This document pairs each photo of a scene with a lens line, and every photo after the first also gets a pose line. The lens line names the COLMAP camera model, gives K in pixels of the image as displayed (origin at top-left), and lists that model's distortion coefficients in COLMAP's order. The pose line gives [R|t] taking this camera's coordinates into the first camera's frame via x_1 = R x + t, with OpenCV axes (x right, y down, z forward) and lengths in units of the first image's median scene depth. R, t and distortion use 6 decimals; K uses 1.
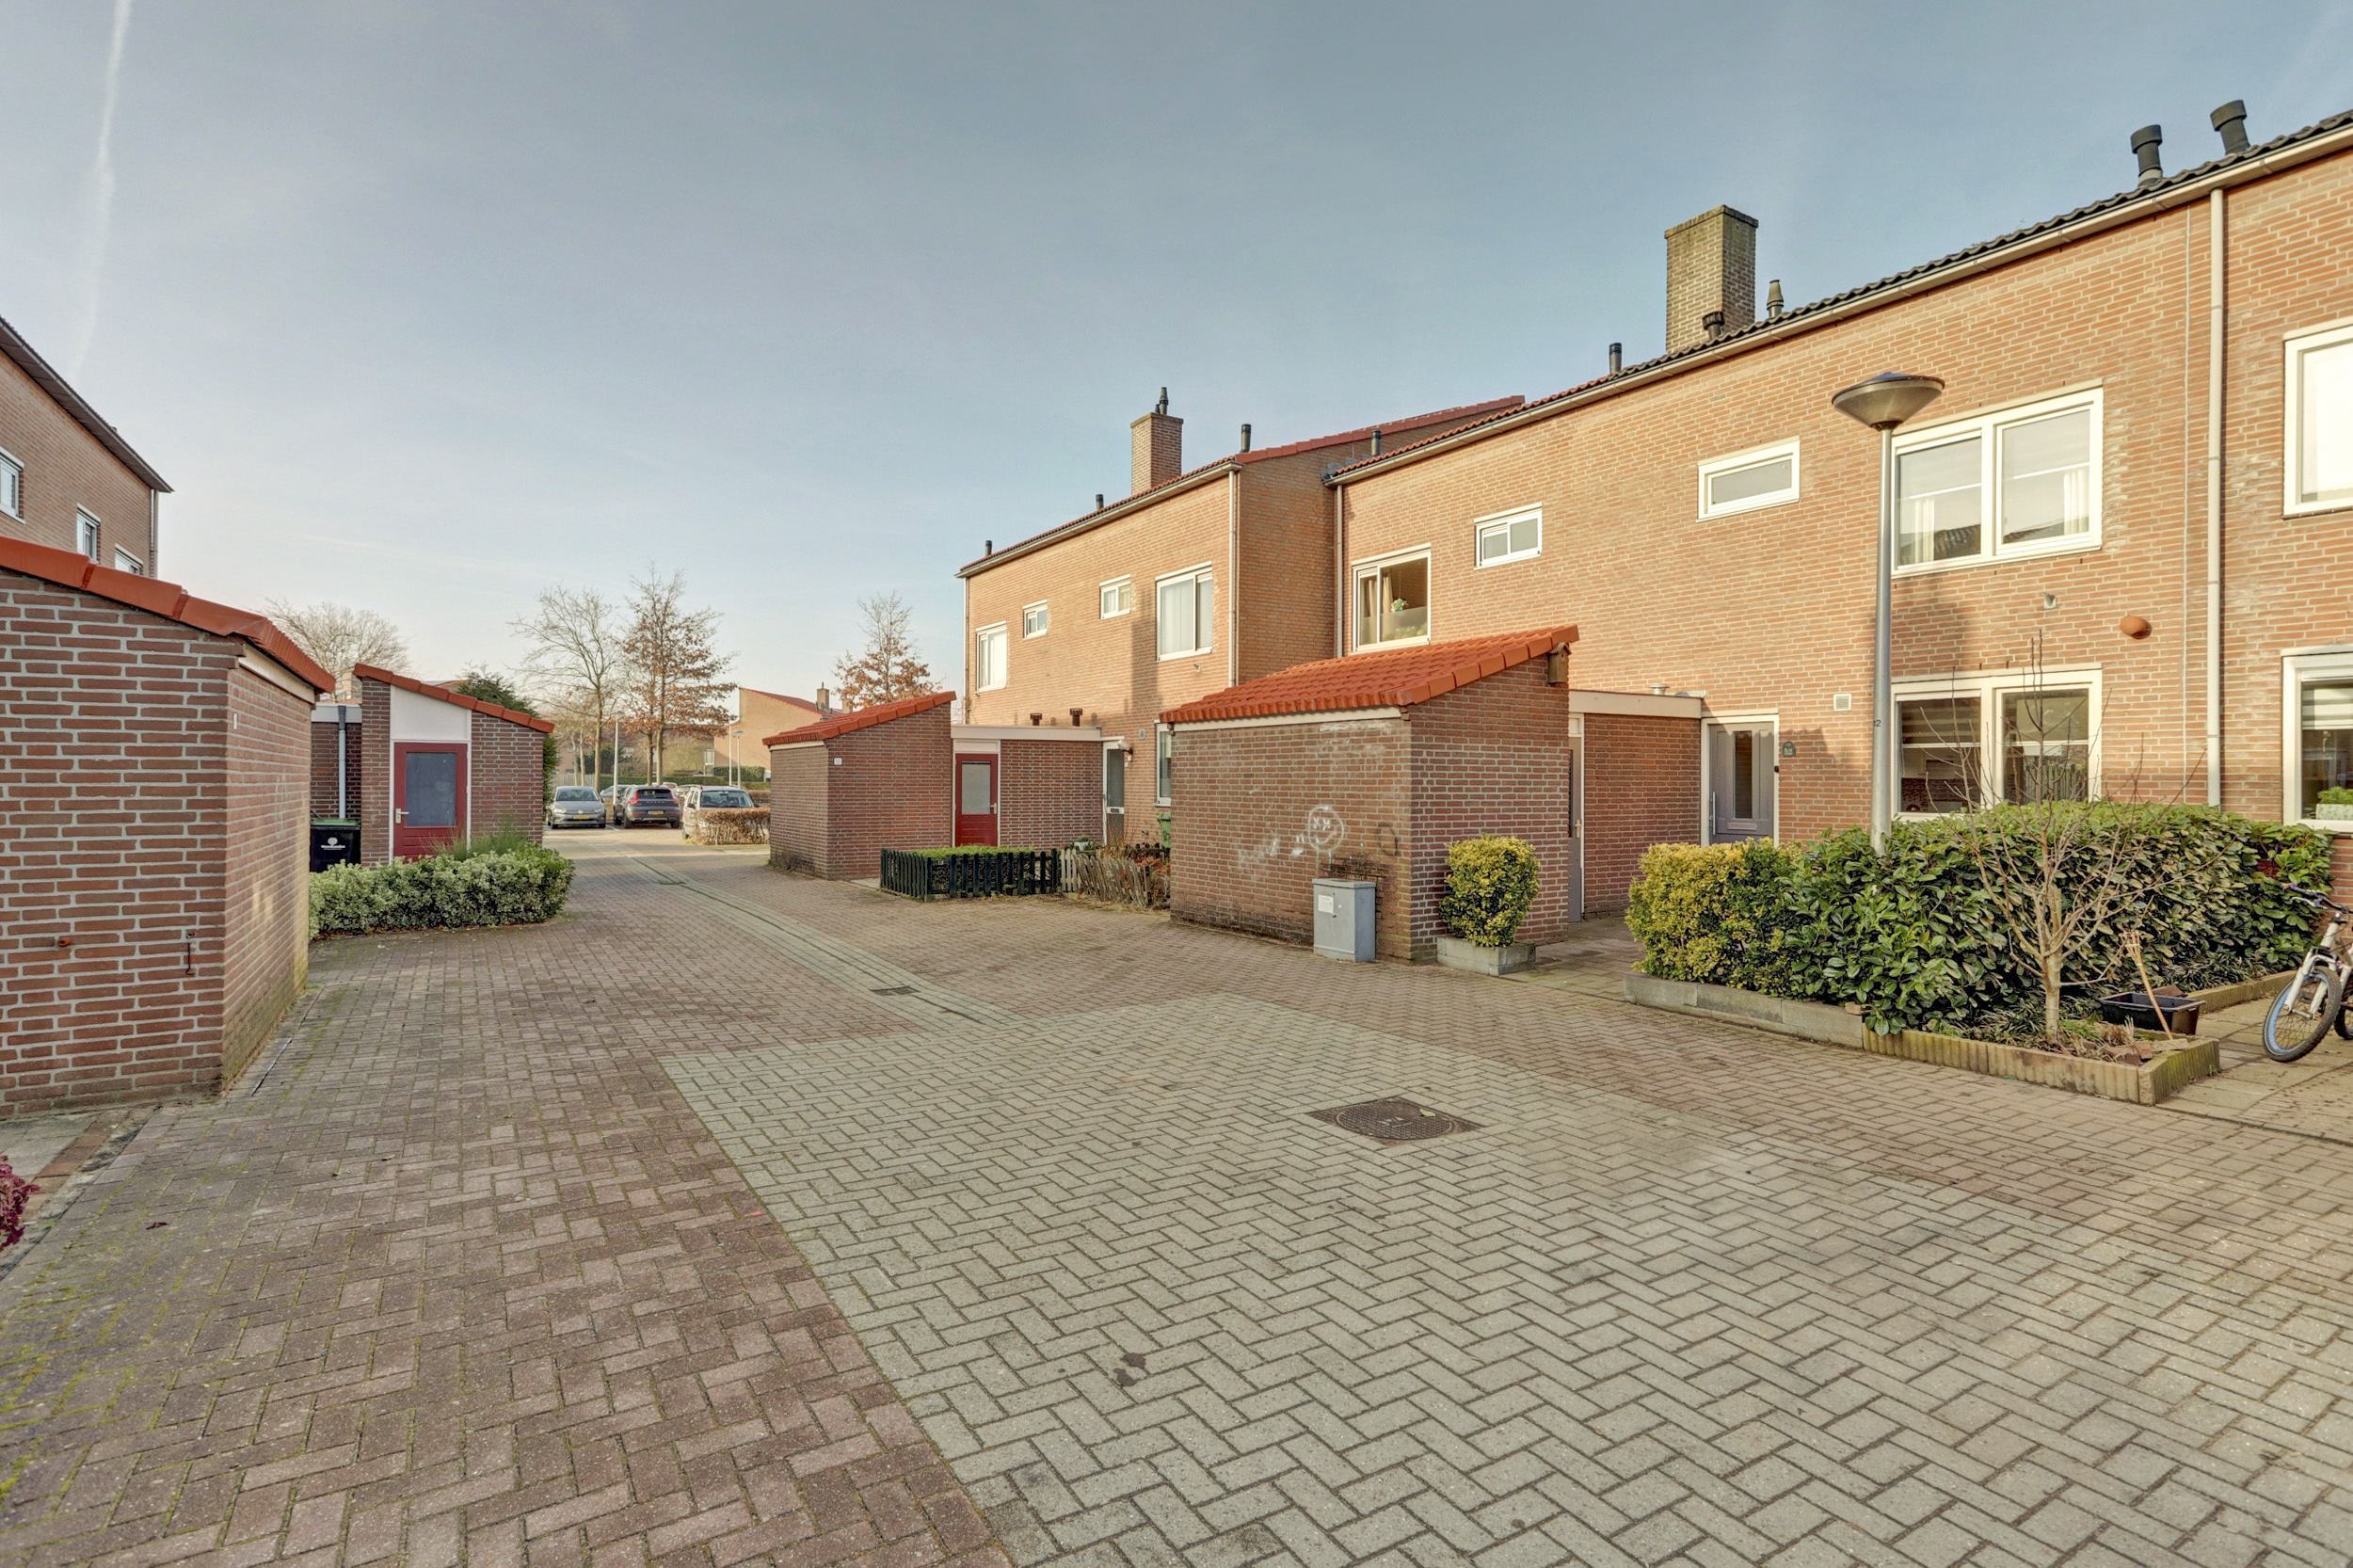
lens RADIAL K [[1122.3, 0, 1179.2], [0, 1122.3, 775.1], [0, 0, 1]] dist [0.013036, 0.002902]
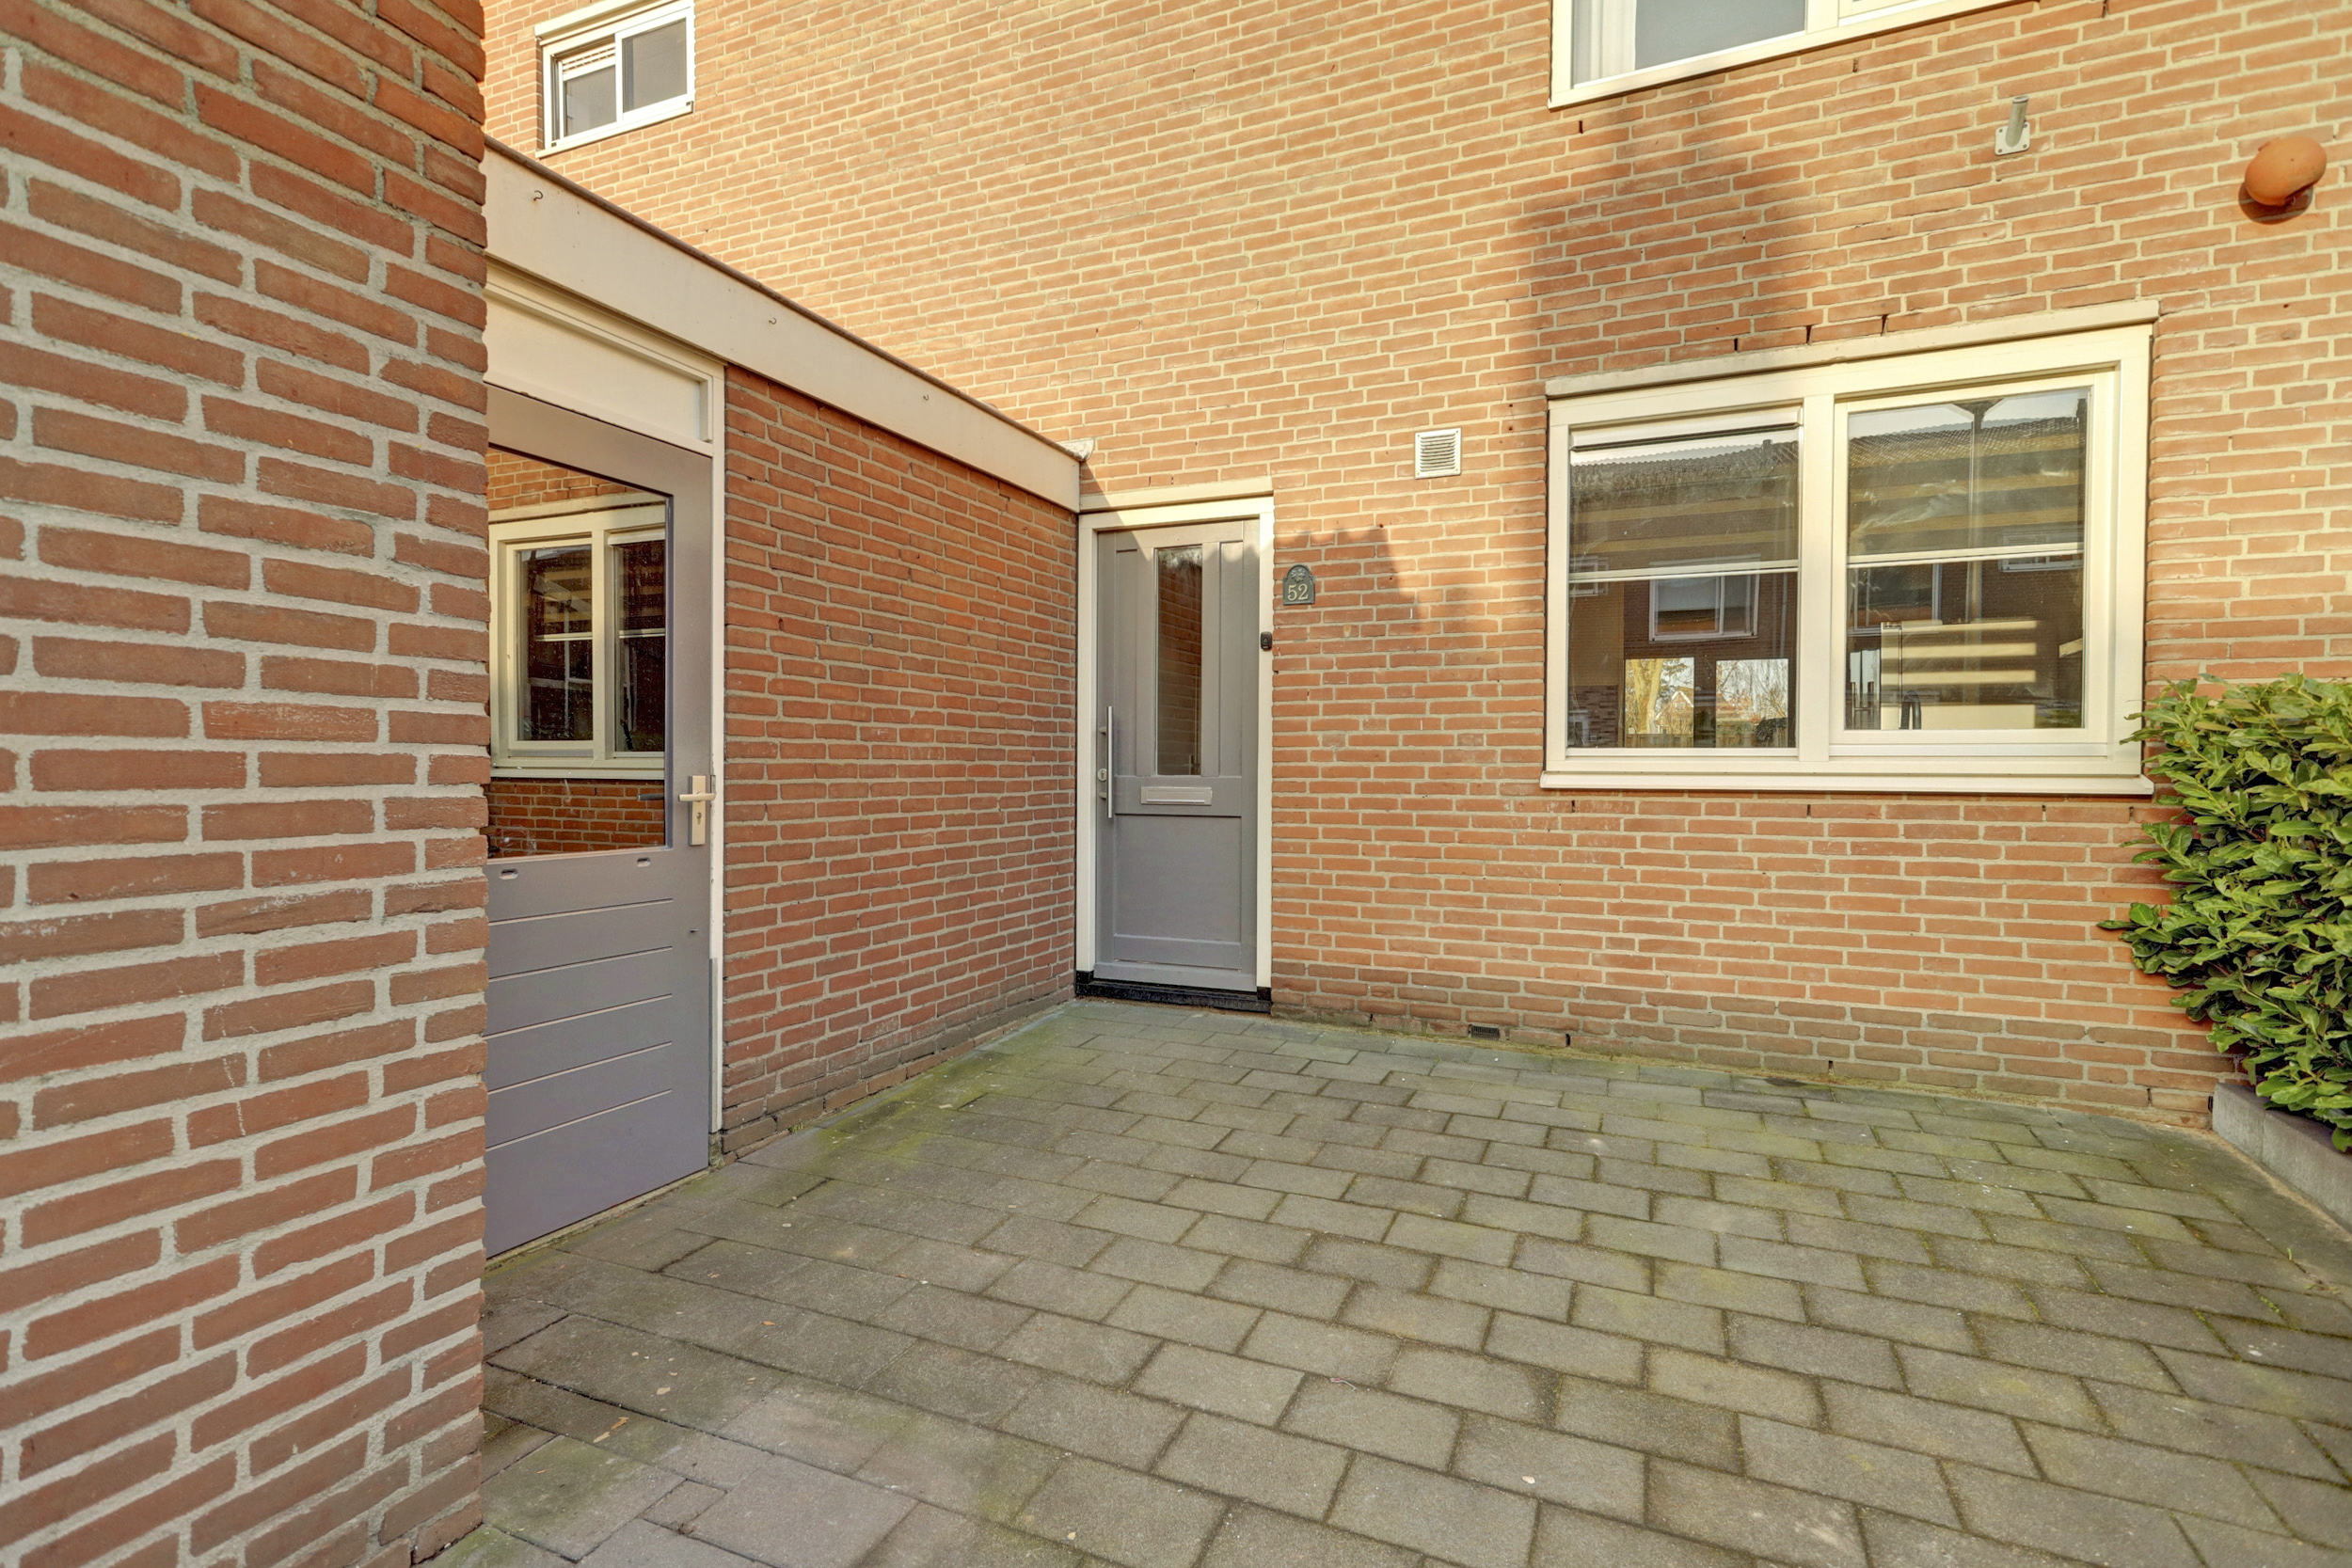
lens RADIAL K [[1121.7, 0, 1197.1], [0, 1121.7, 781.6], [0, 0, 1]] dist [0.013036, 0.002902]
pose [[0.829031, -0.006861, 0.559161, 0.340802], [-0.004841, 0.999799, 0.019445, 0.038926], [-0.559182, -0.018827, 0.828831, 0.794589]]
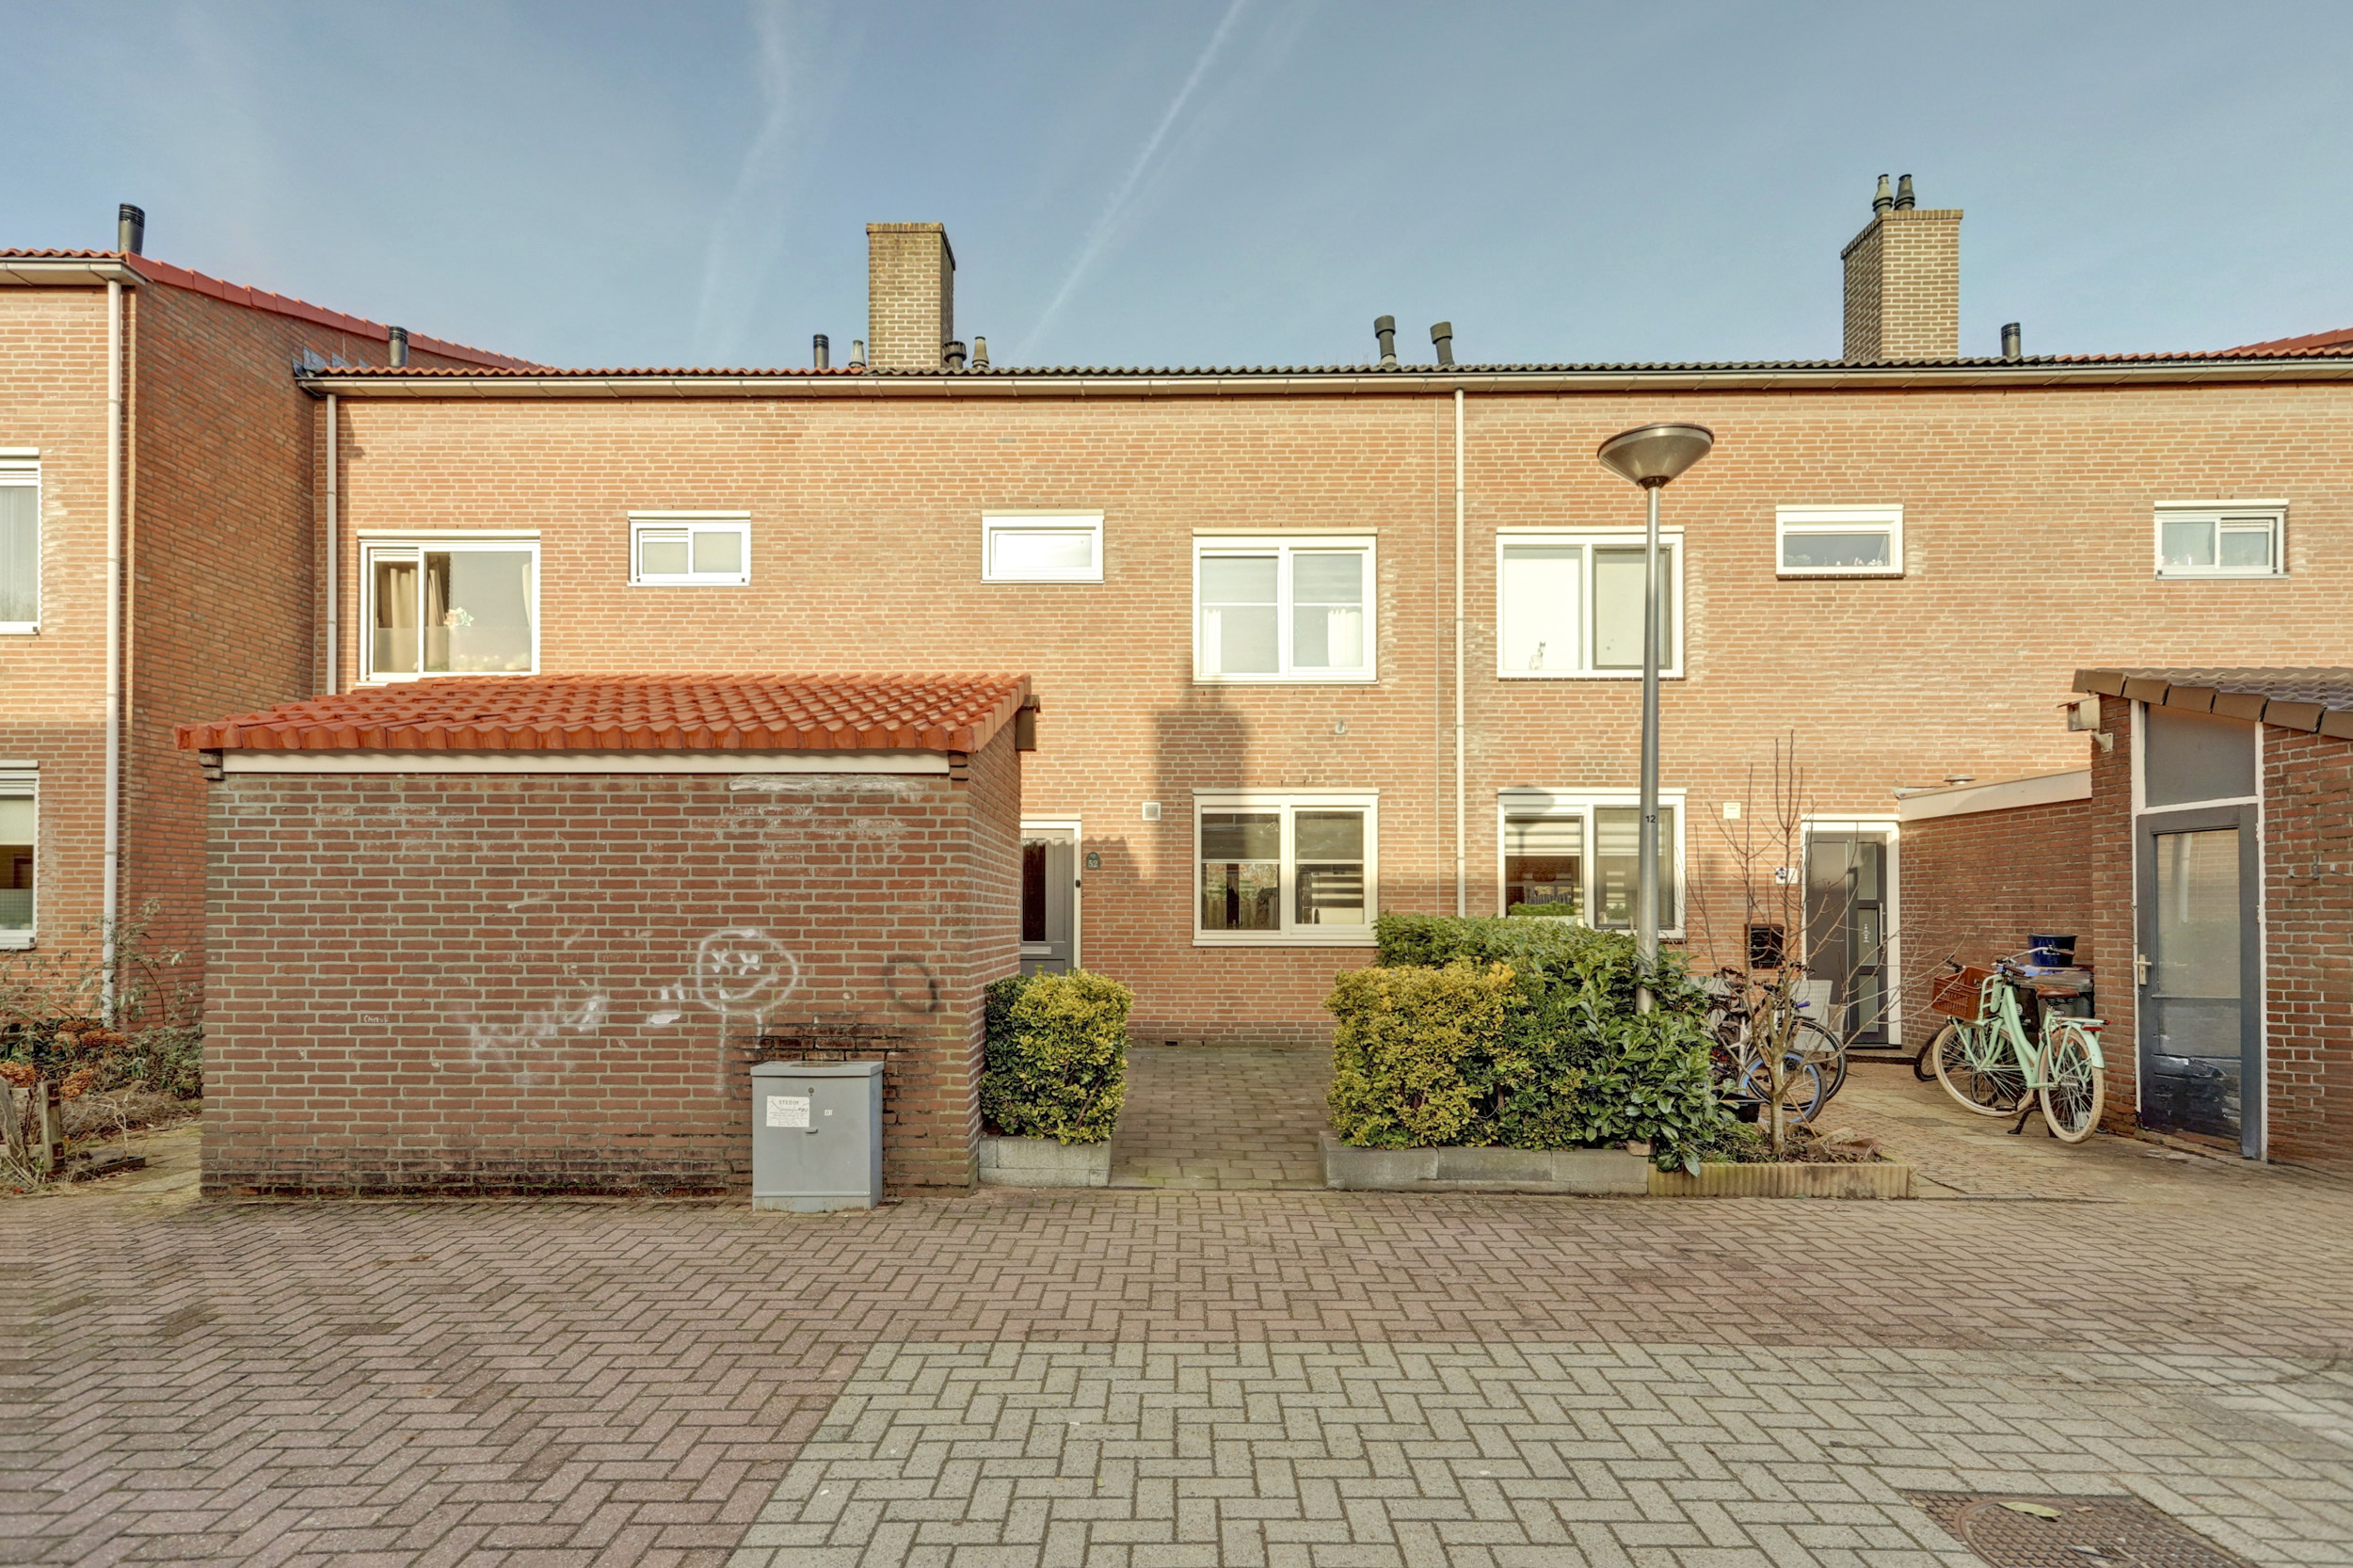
lens RADIAL K [[1170.9, 0, 1169.0], [0, 1170.9, 899.1], [0, 0, 1]] dist [0.017792, 0.001108]
pose [[0.558535, 0.009102, 0.829431, -0.211016], [-0.004507, 0.999958, -0.007938, 0.015774], [-0.829469, 0.000695, 0.558552, 0.490085]]
